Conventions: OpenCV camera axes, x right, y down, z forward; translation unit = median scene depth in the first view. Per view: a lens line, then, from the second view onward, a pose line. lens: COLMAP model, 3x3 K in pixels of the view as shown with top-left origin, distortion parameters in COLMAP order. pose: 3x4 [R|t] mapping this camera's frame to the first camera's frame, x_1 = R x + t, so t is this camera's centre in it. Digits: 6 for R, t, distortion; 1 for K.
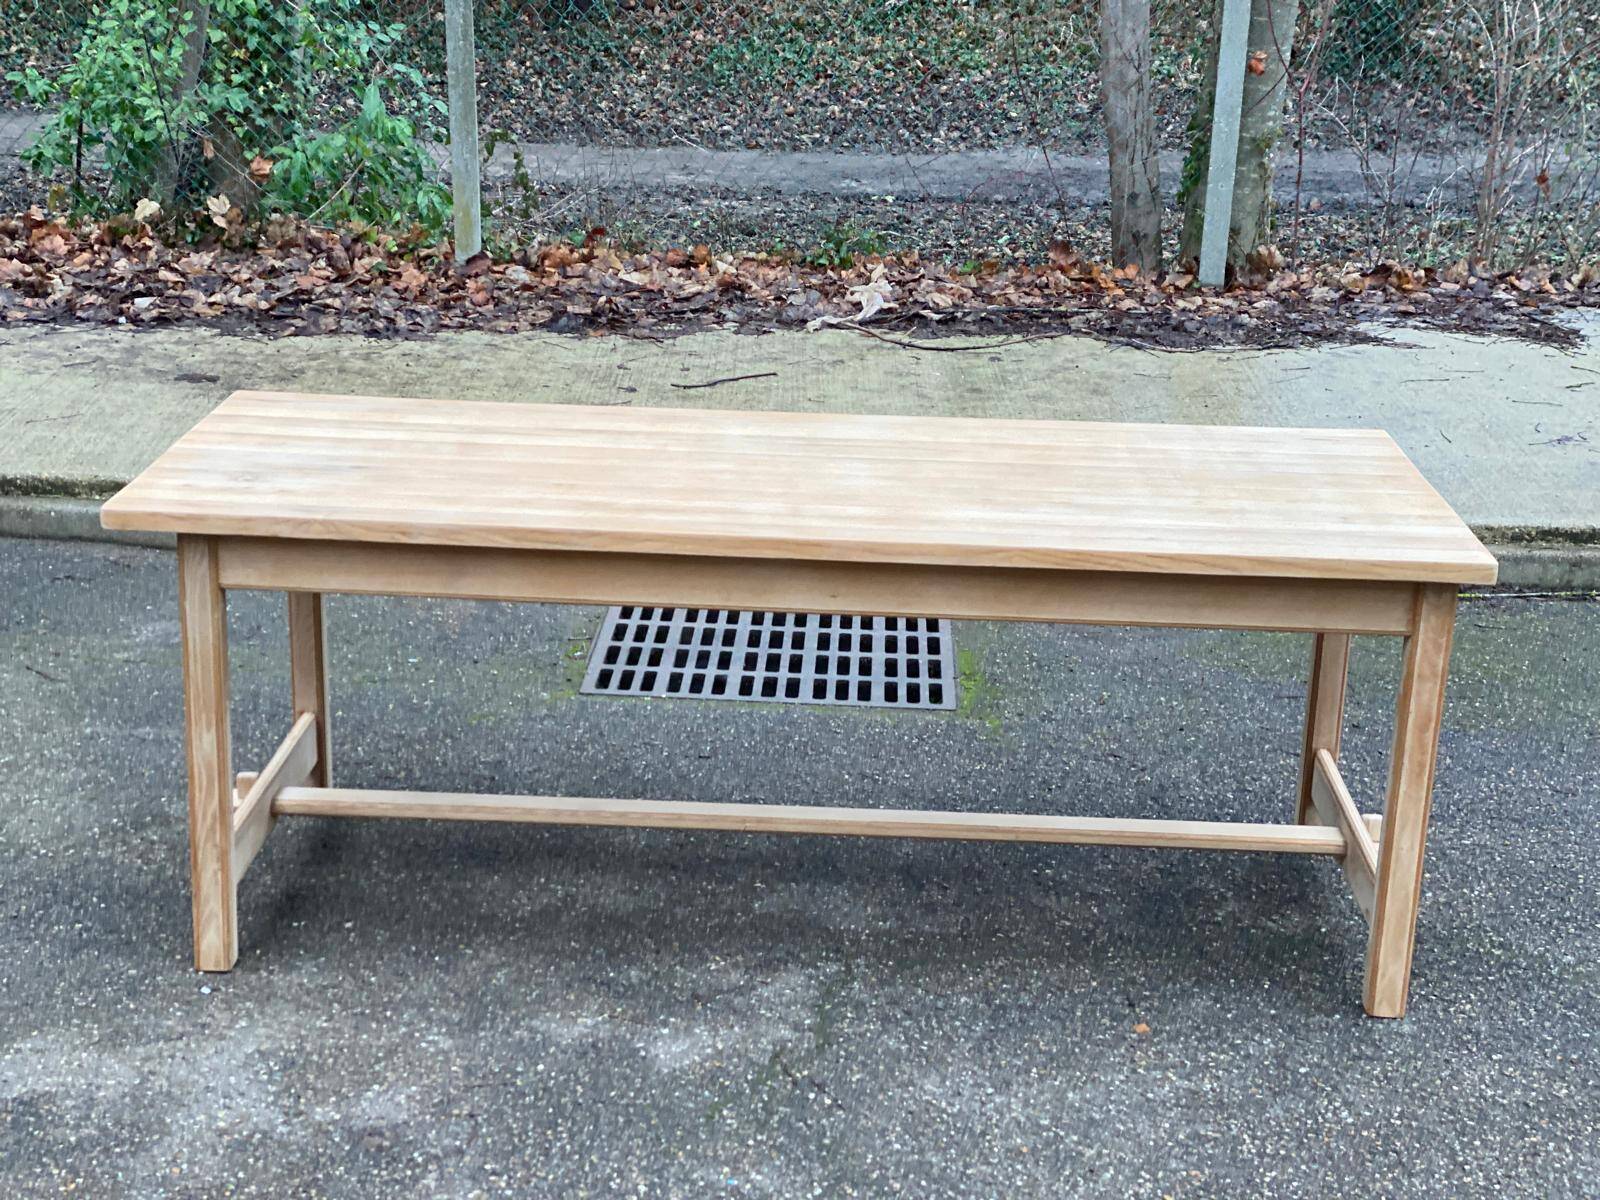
lens RADIAL K [[2361.4, 0, 800.3], [0, 2361.4, 616.0], [0, 0, 1]] dist [0.146896, 0.000000]
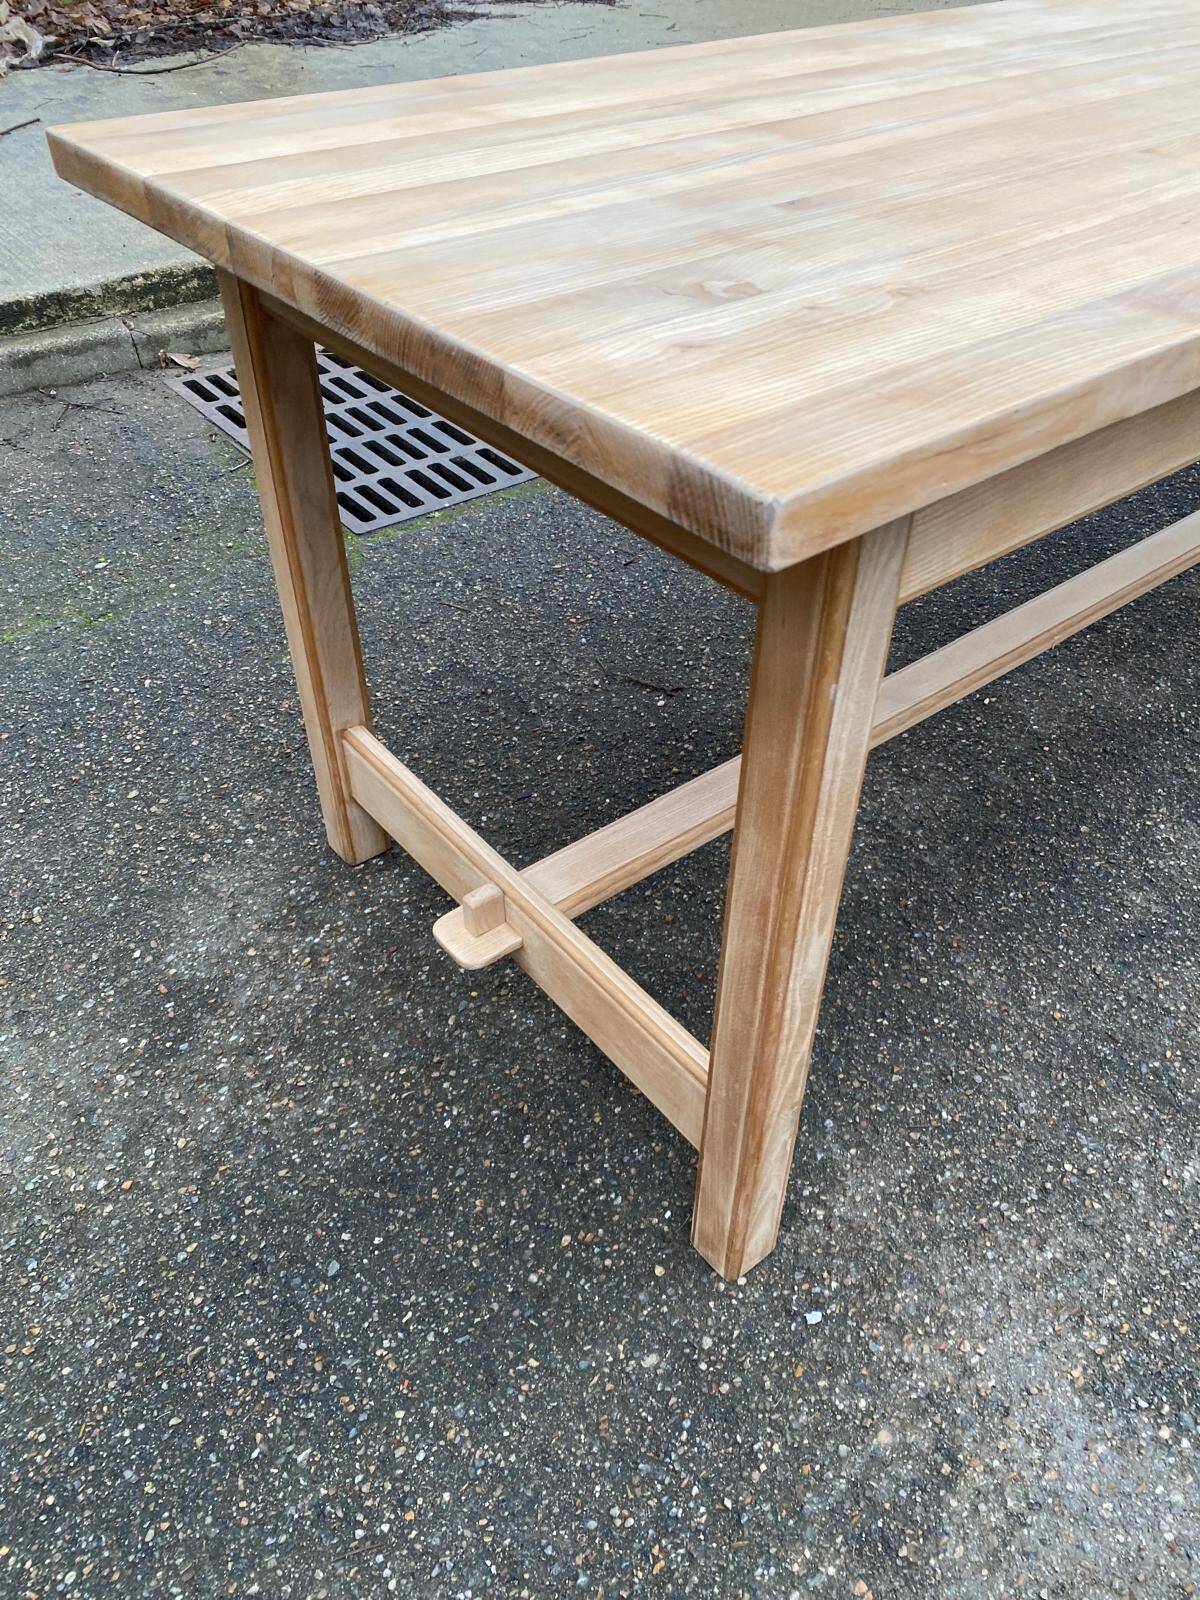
lens RADIAL K [[1215.8, 0, 622.6], [0, 1215.8, 809.1], [0, 0, 1]] dist [0.021402, -0.011035]
pose [[0.755352, -0.441234, 0.484517, -0.315352], [0.212888, 0.864478, 0.455364, -0.065891], [-0.619776, -0.240812, 0.746918, 0.731450]]
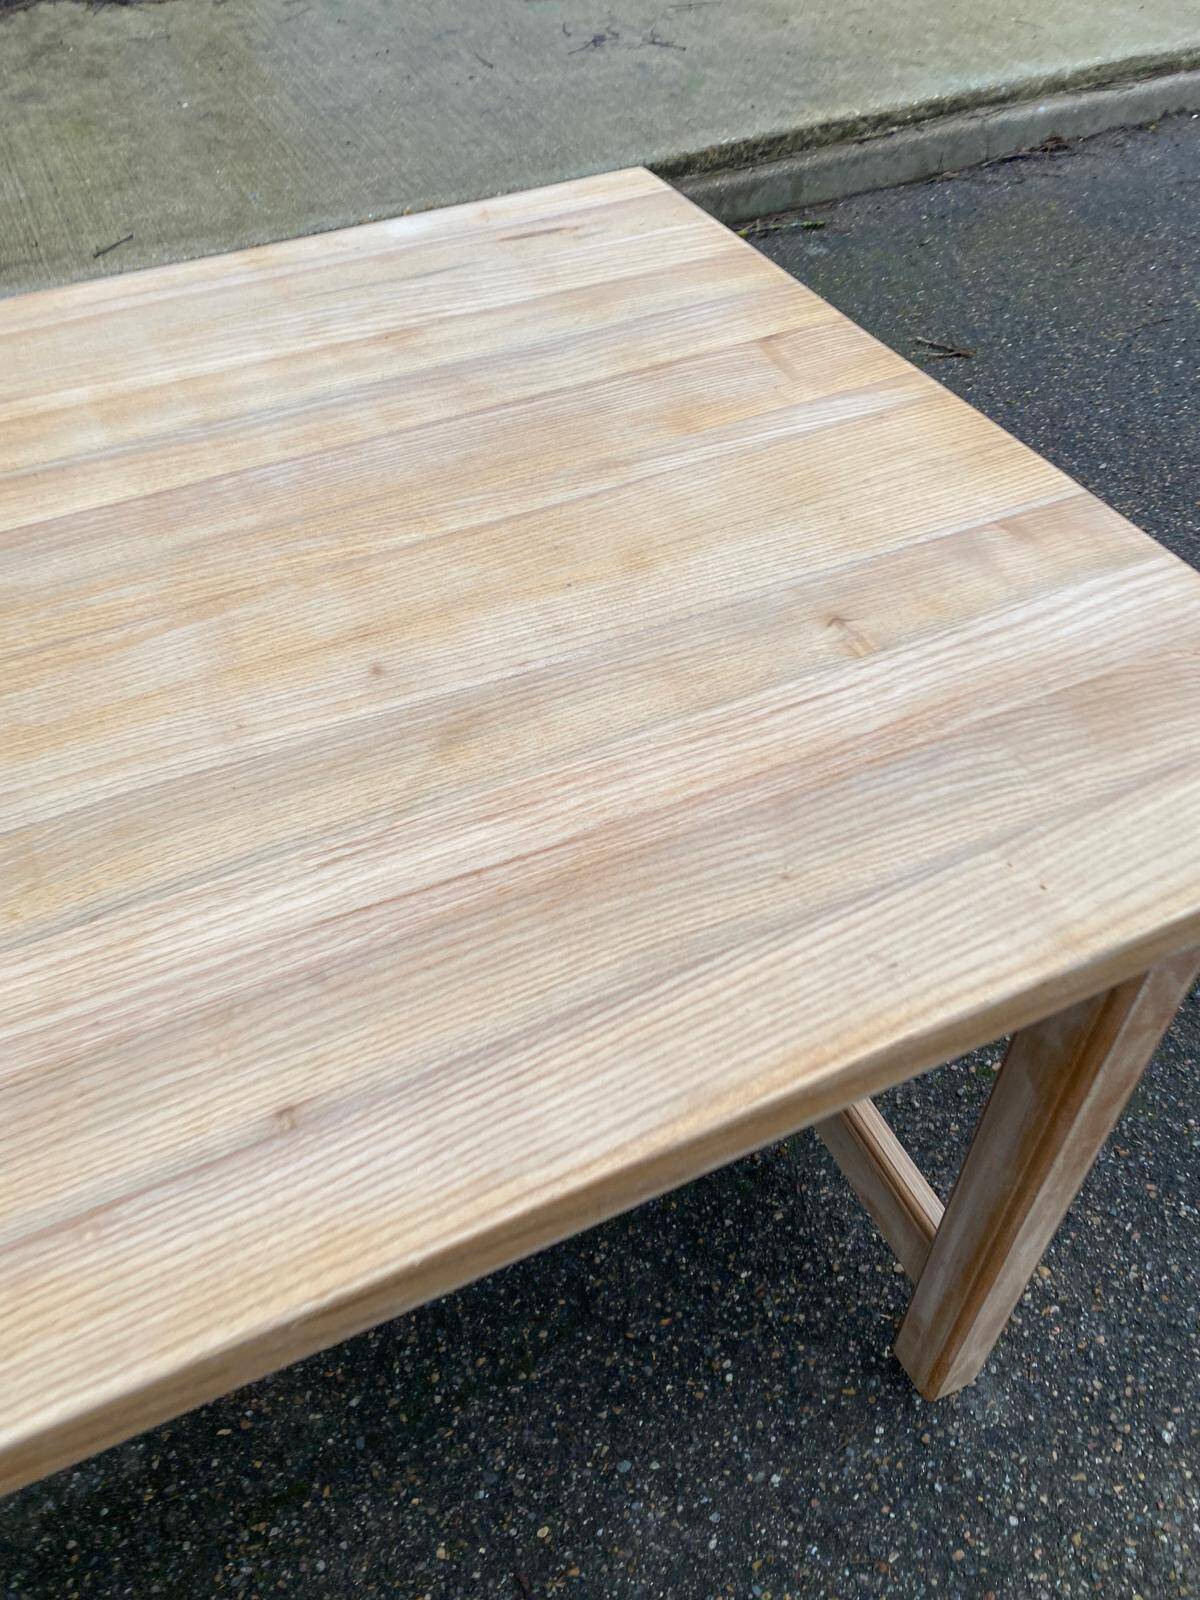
lens RADIAL K [[1216.9, 0, 596.6], [0, 1216.9, 804.0], [0, 0, 1]] dist [0.017919, -0.013774]
pose [[0.895408, -0.361788, 0.259527, 0.127682], [0.197318, 0.844953, 0.497111, -0.091078], [-0.399137, -0.393908, 0.827965, 0.742460]]
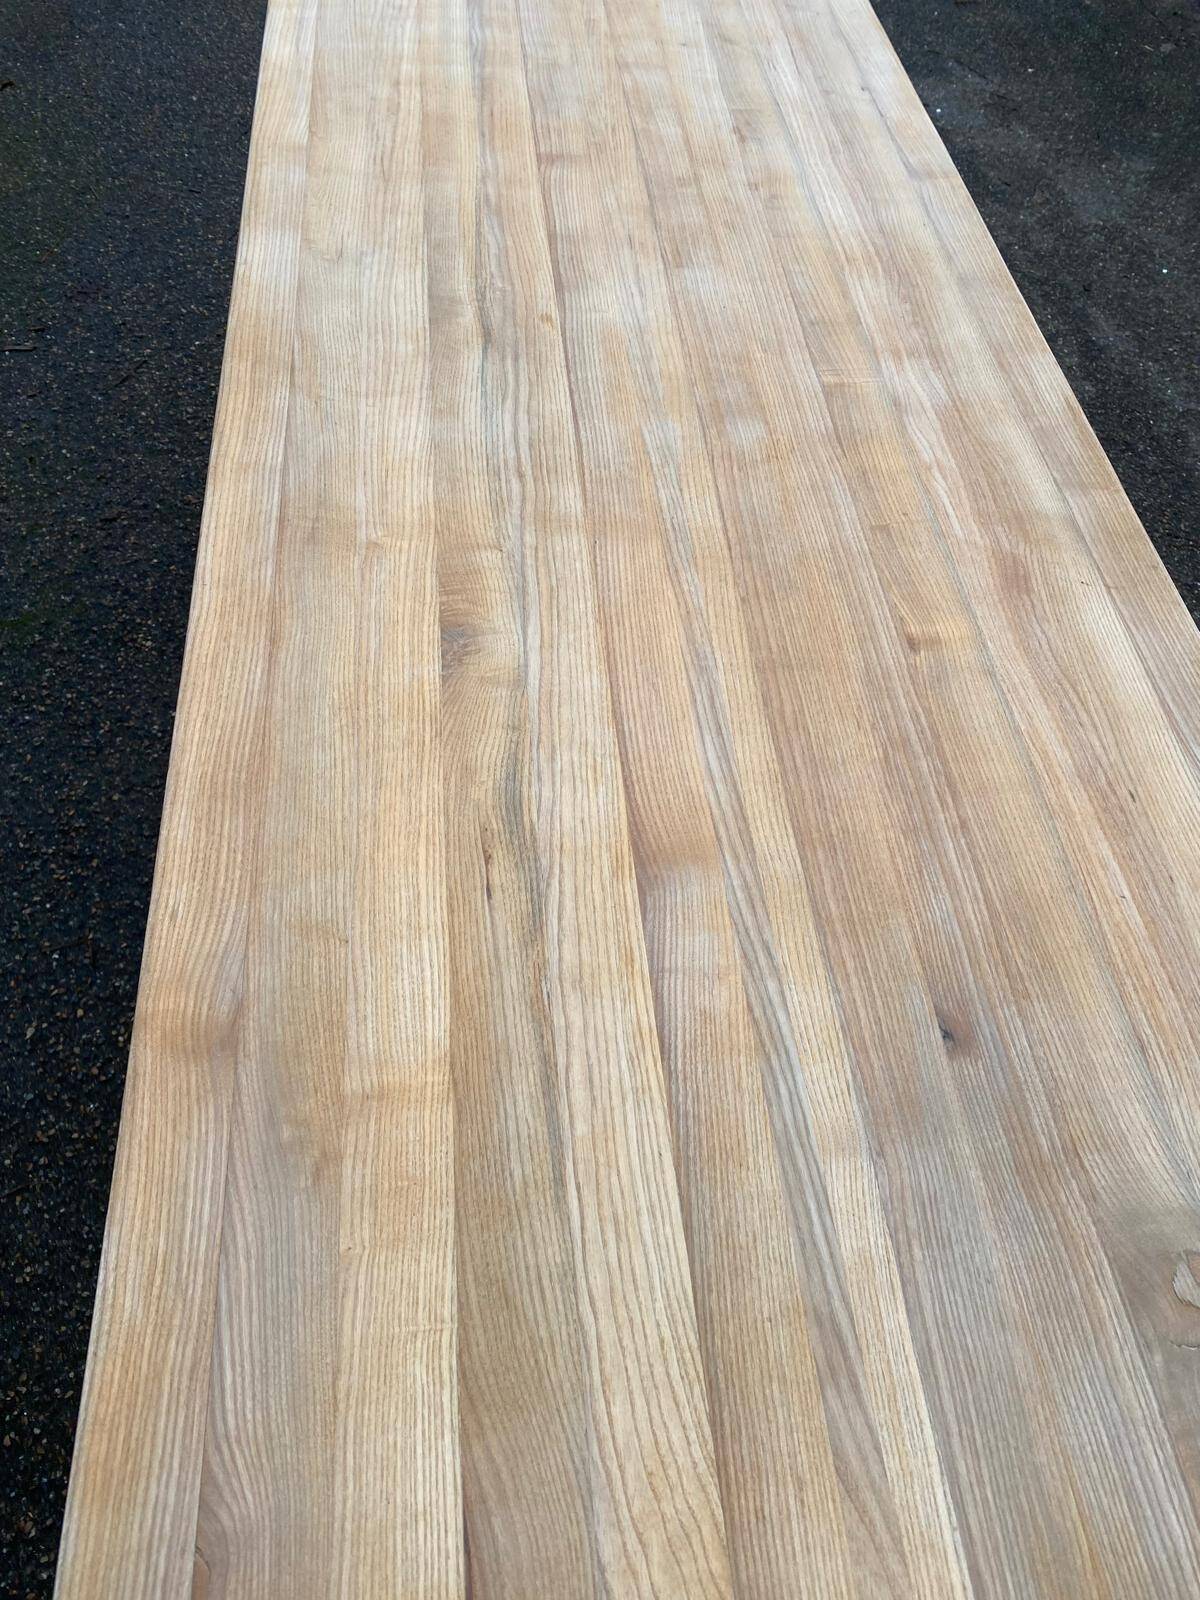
lens RADIAL K [[1216.9, 0, 586.7], [0, 1216.9, 786.0], [0, 0, 1]] dist [0.017919, -0.013774]
pose [[-0.115450, -0.824512, 0.553942, -0.224342], [0.240885, 0.517784, 0.820898, -0.228380], [-0.963663, 0.228209, 0.138834, 0.895674]]
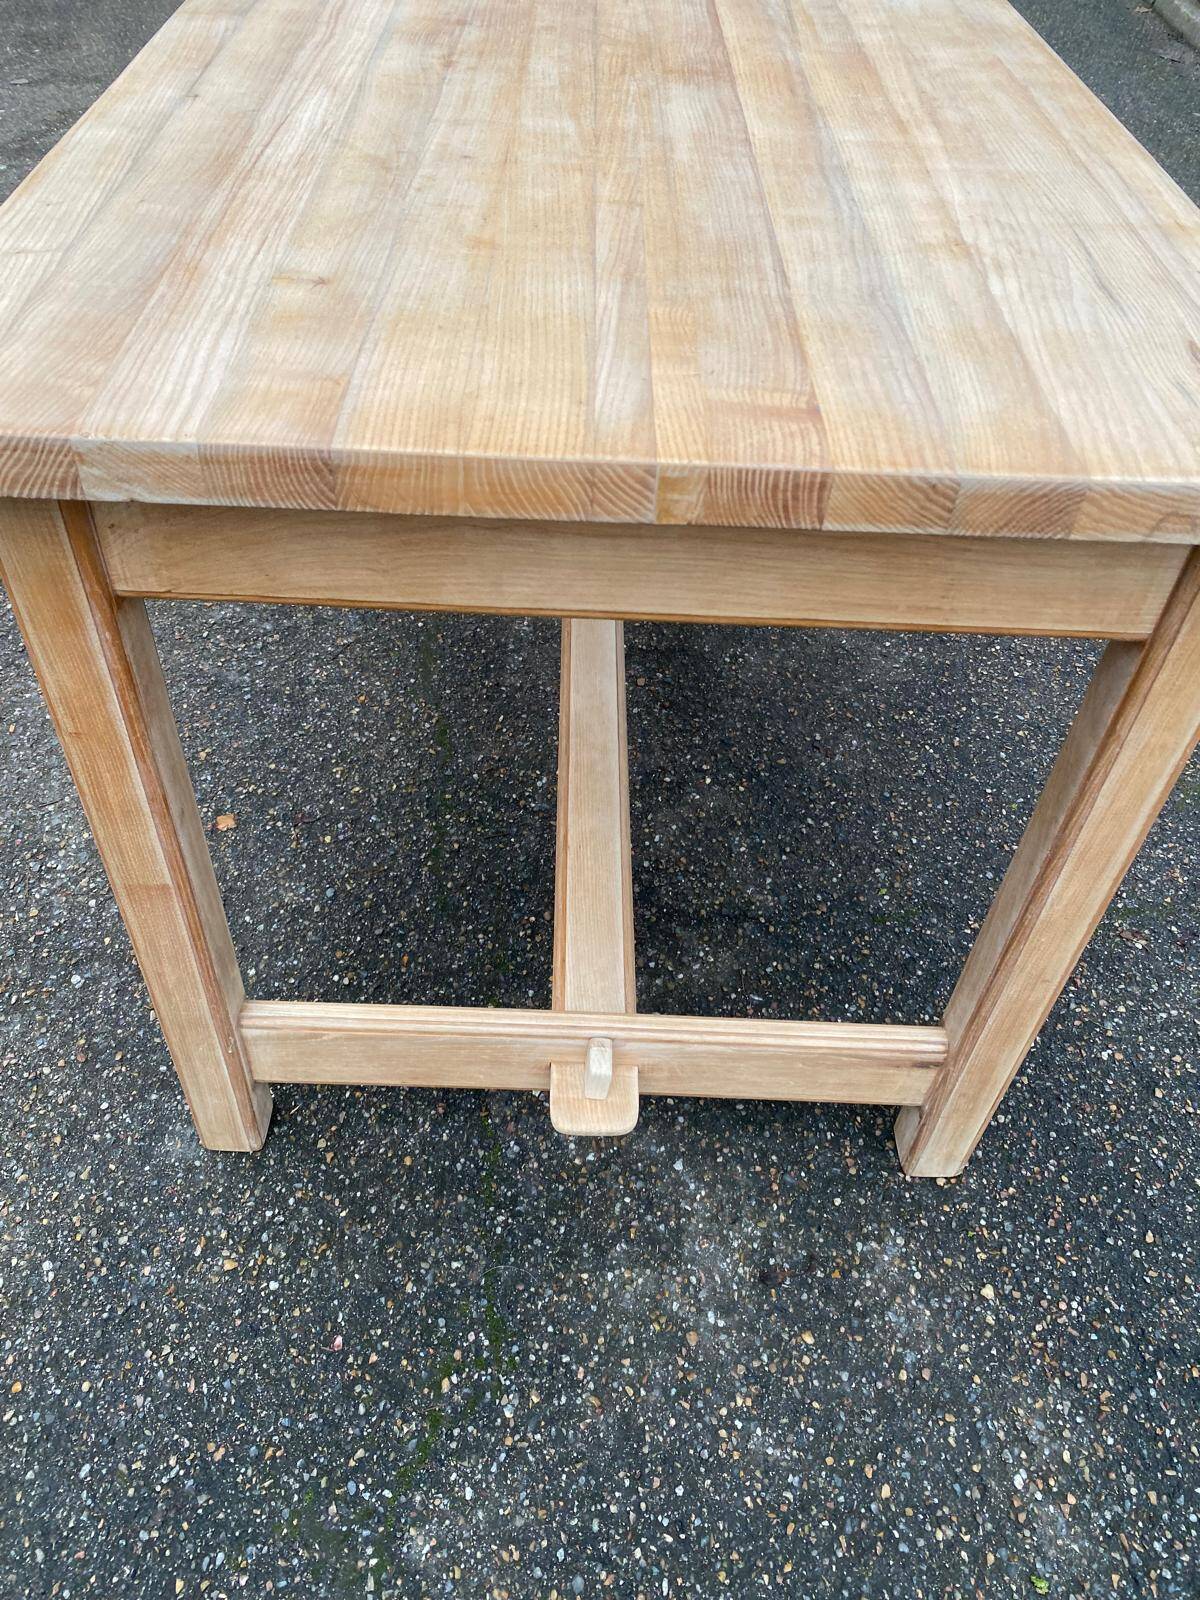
lens RADIAL K [[1216.9, 0, 592.4], [0, 1216.9, 775.6], [0, 0, 1]] dist [0.017919, -0.013774]
pose [[0.024034, 0.687842, -0.725462, 0.358522], [-0.365248, 0.681547, 0.634104, -0.106438], [0.930600, 0.249734, 0.267613, 0.859613]]
